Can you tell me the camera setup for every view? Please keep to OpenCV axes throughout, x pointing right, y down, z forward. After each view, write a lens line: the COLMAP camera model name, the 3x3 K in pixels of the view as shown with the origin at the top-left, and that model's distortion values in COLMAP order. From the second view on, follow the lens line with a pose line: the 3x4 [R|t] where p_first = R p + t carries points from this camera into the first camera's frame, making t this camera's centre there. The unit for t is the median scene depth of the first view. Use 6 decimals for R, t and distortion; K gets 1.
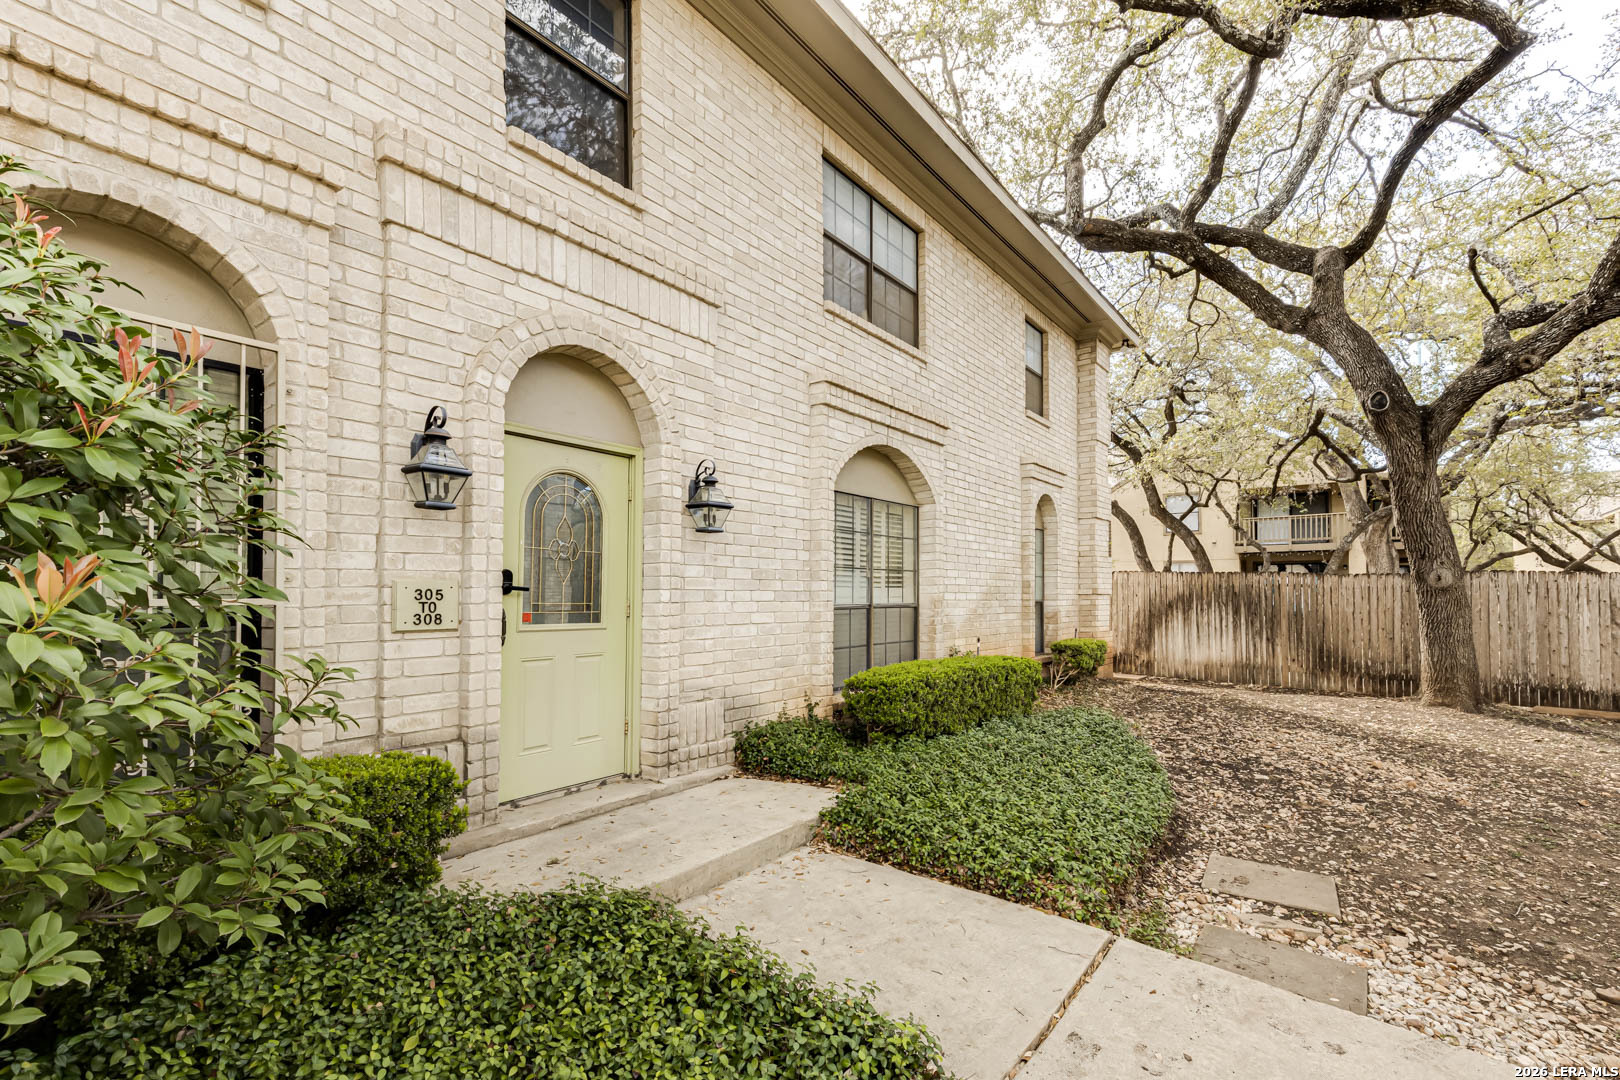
lens RADIAL K [[749.7, 0, 790.3], [0, 749.7, 570.5], [0, 0, 1]] dist [0.000163, 0.000388]
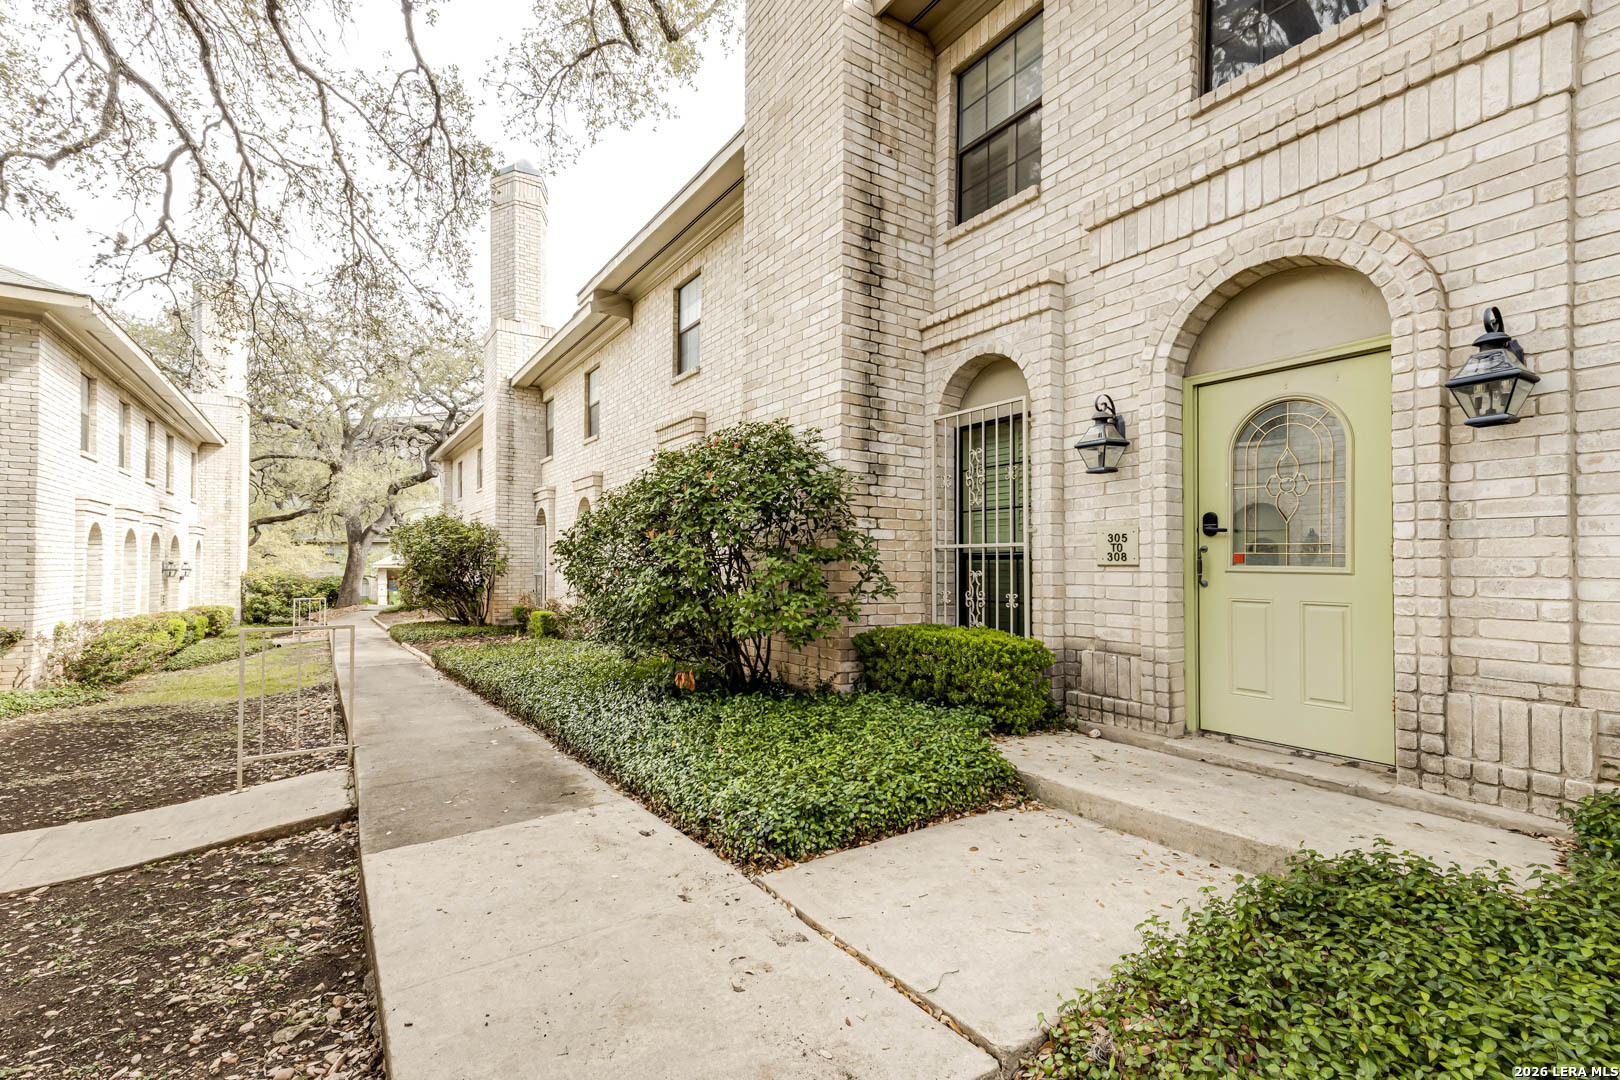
lens RADIAL K [[749.7, 0, 812.7], [0, 749.7, 553.1], [0, 0, 1]] dist [0.000163, 0.000388]
pose [[-0.342605, -0.016021, -0.939343, 0.806484], [0.024600, 0.999359, -0.026017, 0.069033], [0.939157, -0.032021, -0.341991, 0.823983]]
